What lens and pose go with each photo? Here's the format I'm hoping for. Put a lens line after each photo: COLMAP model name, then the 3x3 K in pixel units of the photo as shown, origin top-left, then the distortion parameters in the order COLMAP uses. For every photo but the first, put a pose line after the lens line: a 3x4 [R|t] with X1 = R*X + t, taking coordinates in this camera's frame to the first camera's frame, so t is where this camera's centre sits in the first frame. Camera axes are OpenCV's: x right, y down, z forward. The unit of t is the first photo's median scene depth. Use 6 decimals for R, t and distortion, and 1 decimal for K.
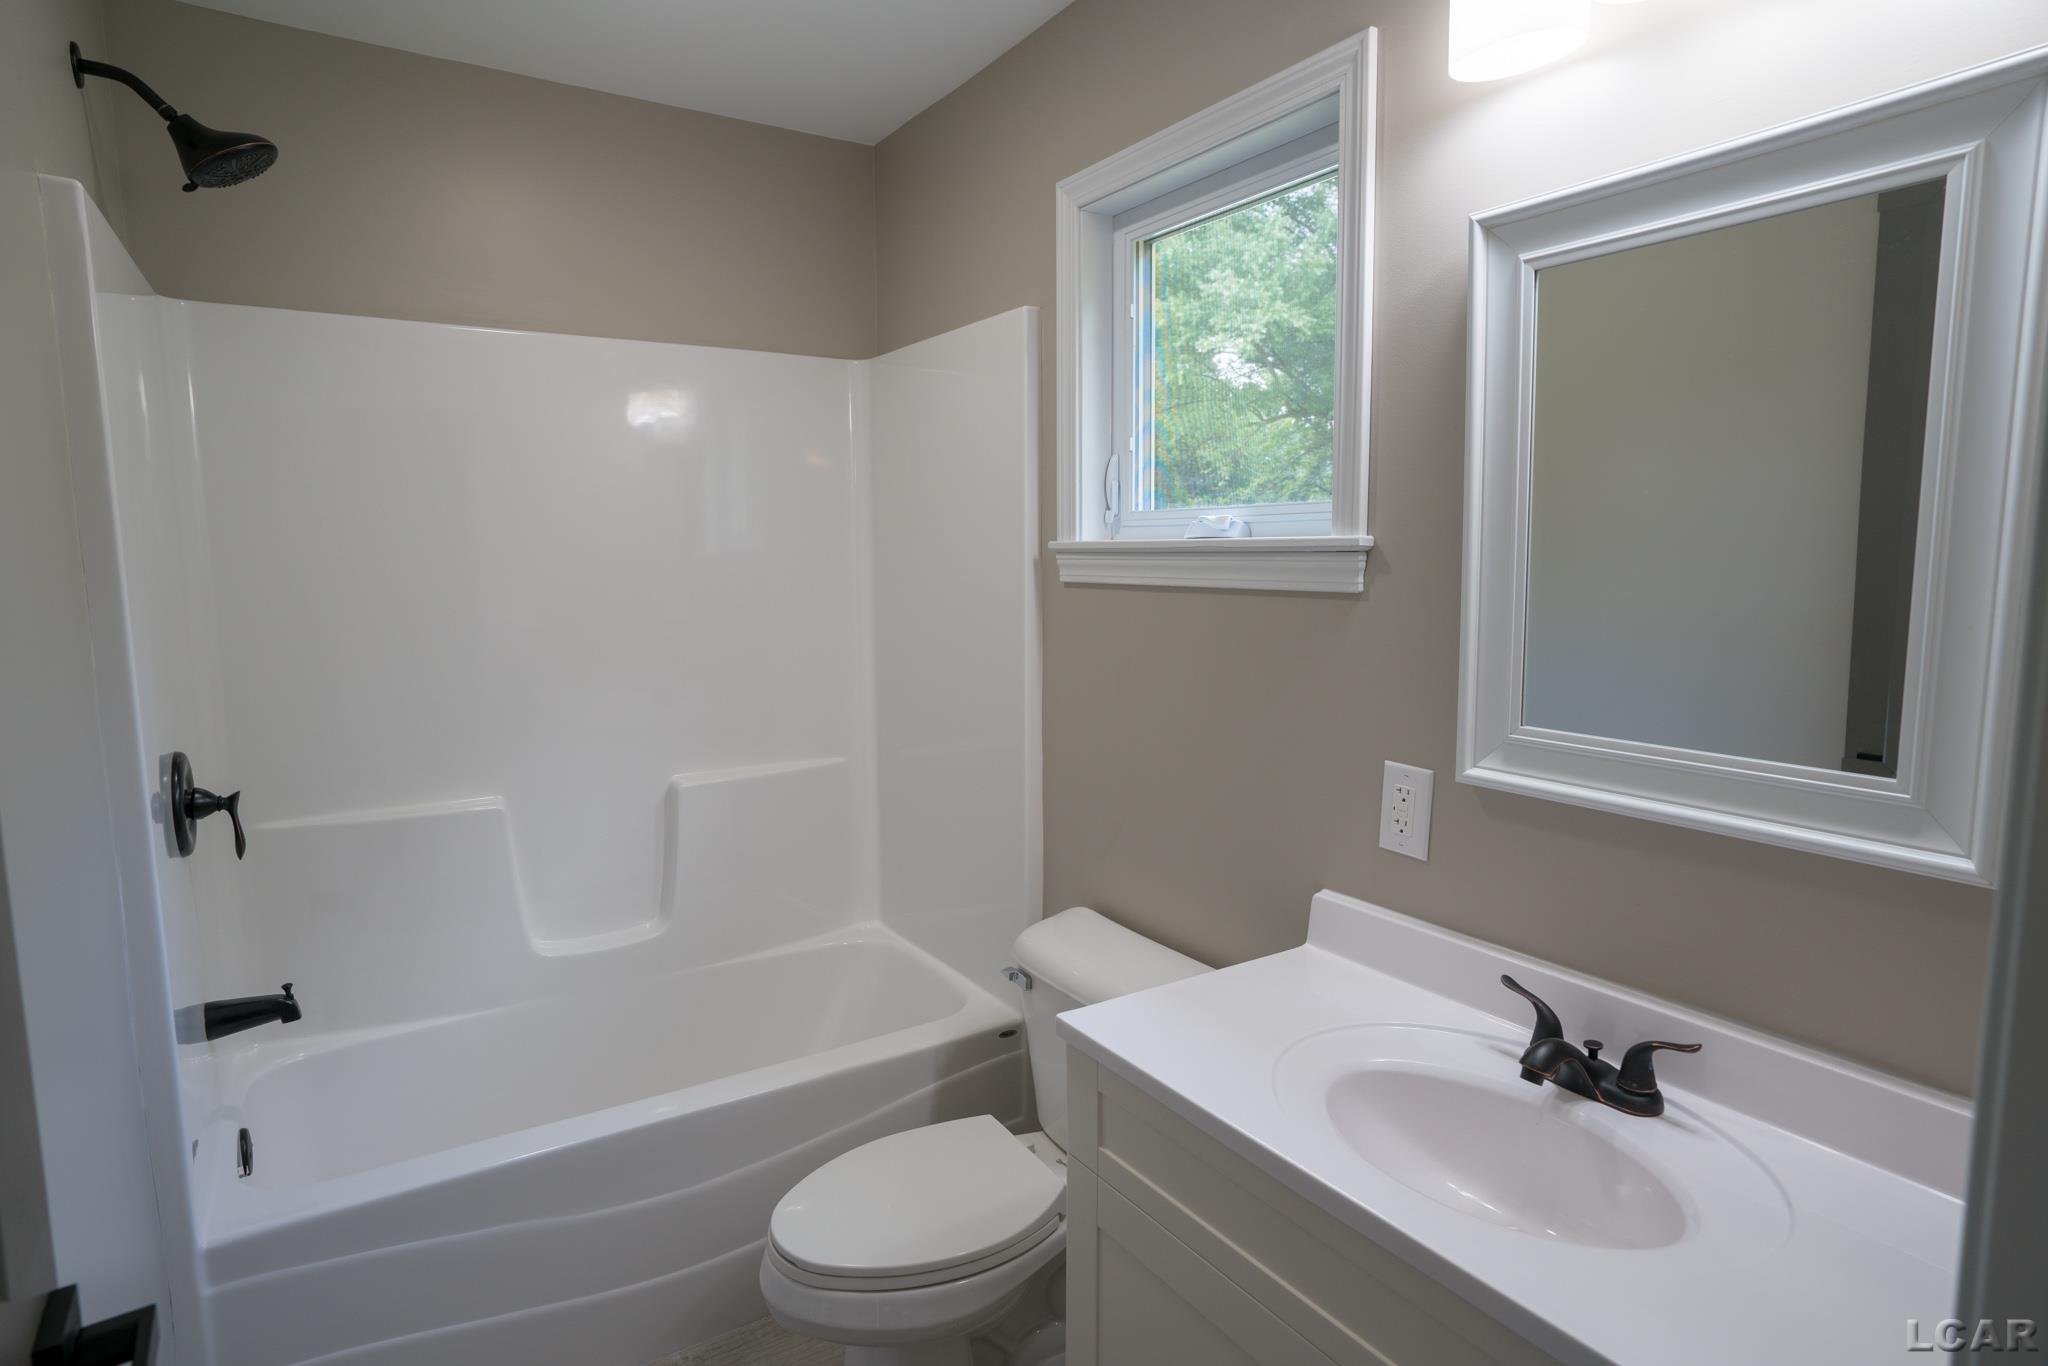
lens RADIAL K [[1114.2, 0, 1024.0], [0, 1114.2, 683.0], [0, 0, 1]] dist [-0.045574, 0.031870]
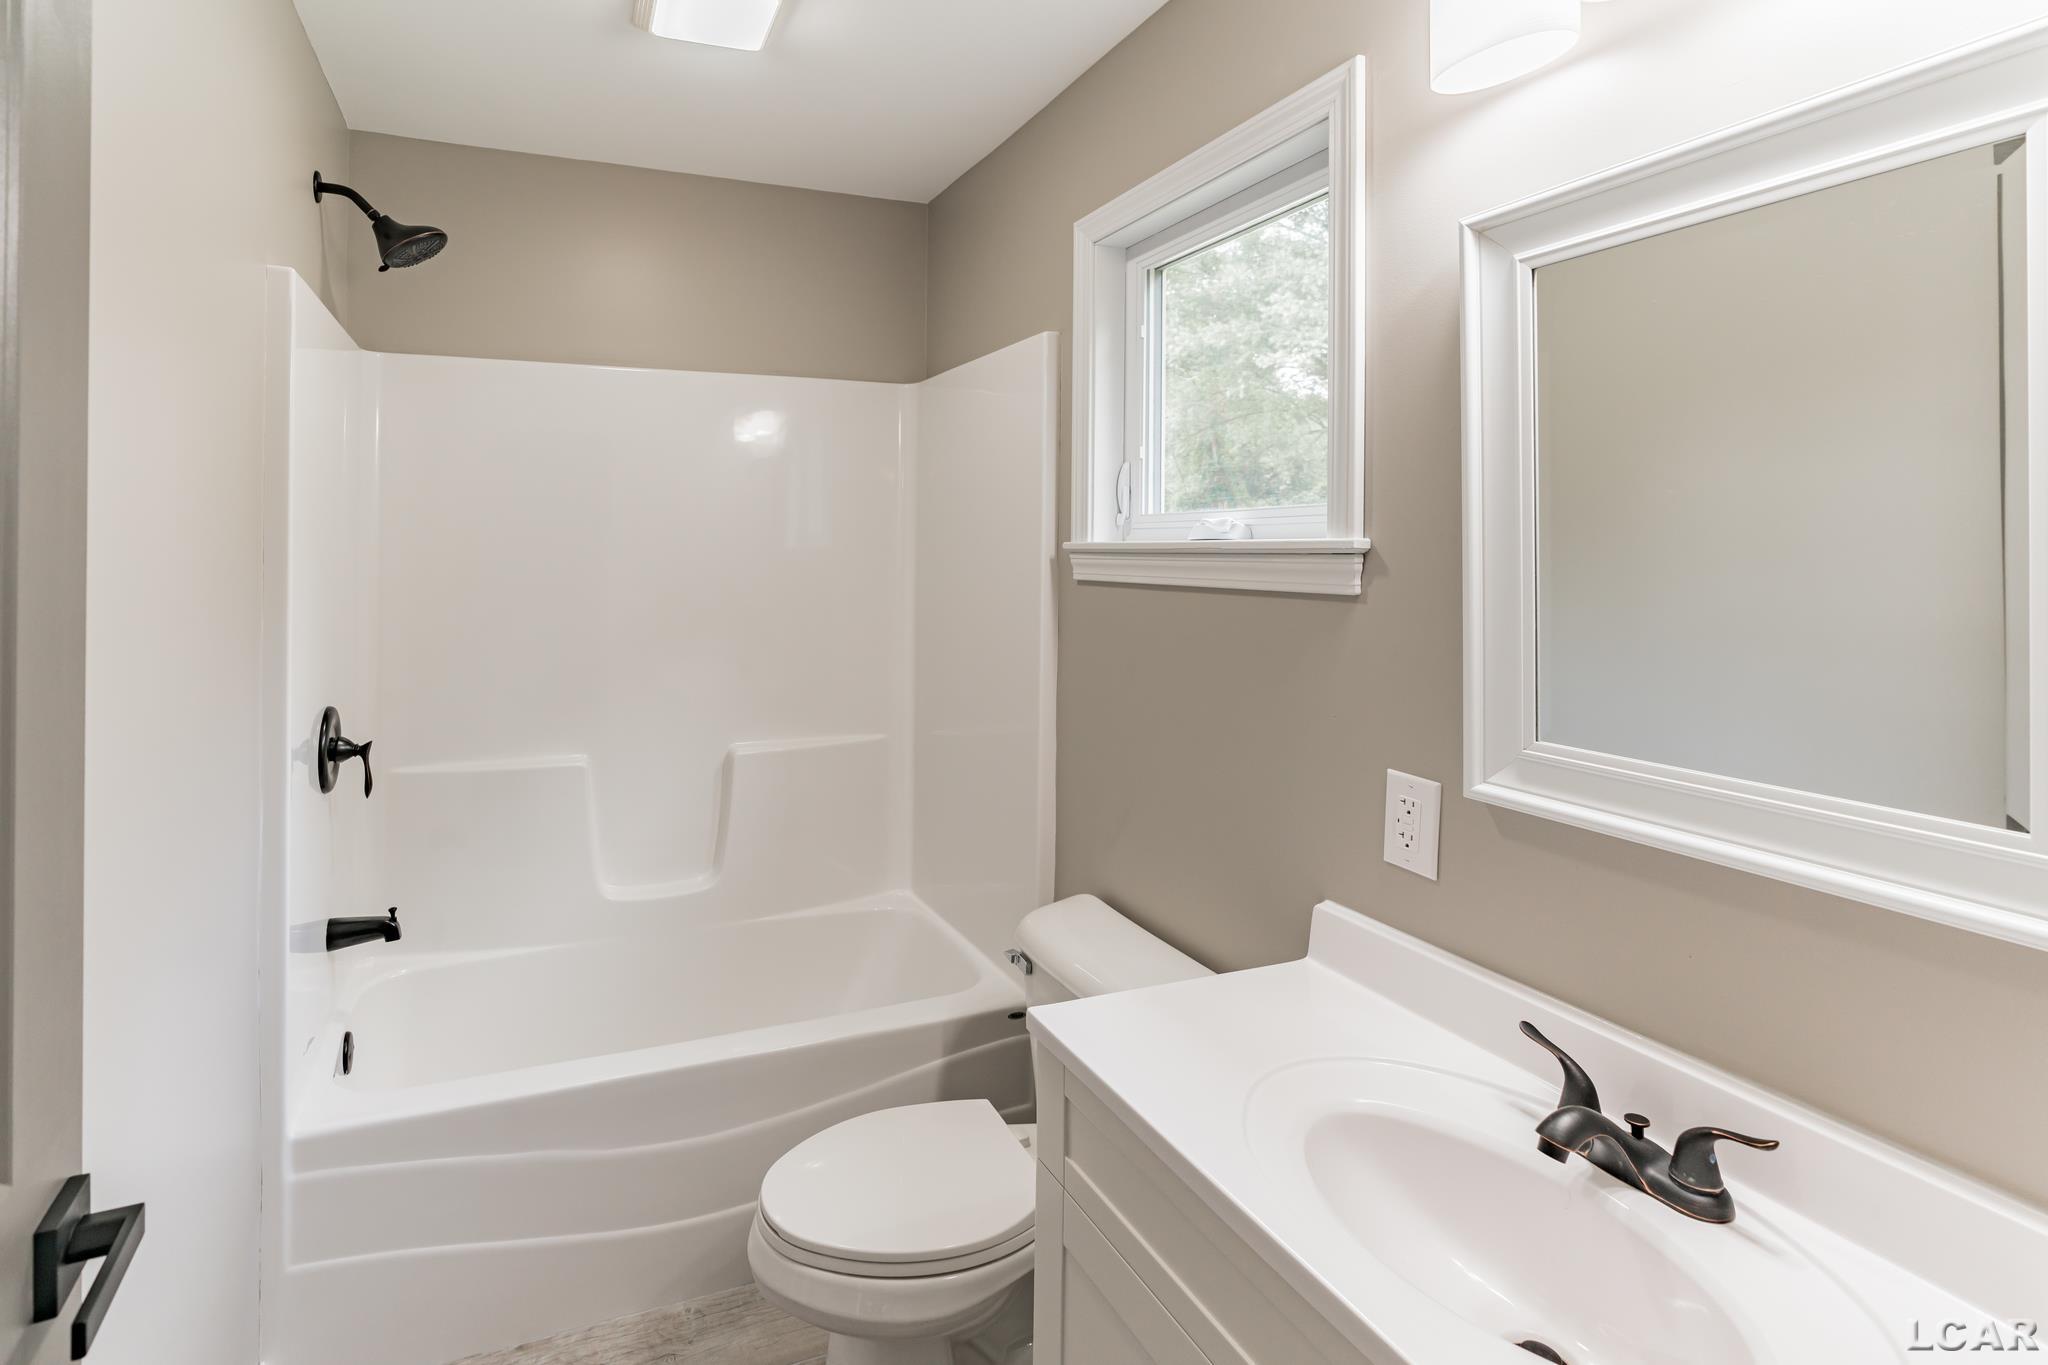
lens RADIAL K [[937.9, 0, 1019.7], [0, 937.9, 540.1], [0, 0, 1]] dist [-0.001827, 0.000611]
pose [[0.973779, 0.005195, -0.227438, 0.198297], [-0.032853, 0.992471, -0.117992, -0.021129], [0.225113, 0.122370, 0.966618, 0.113679]]
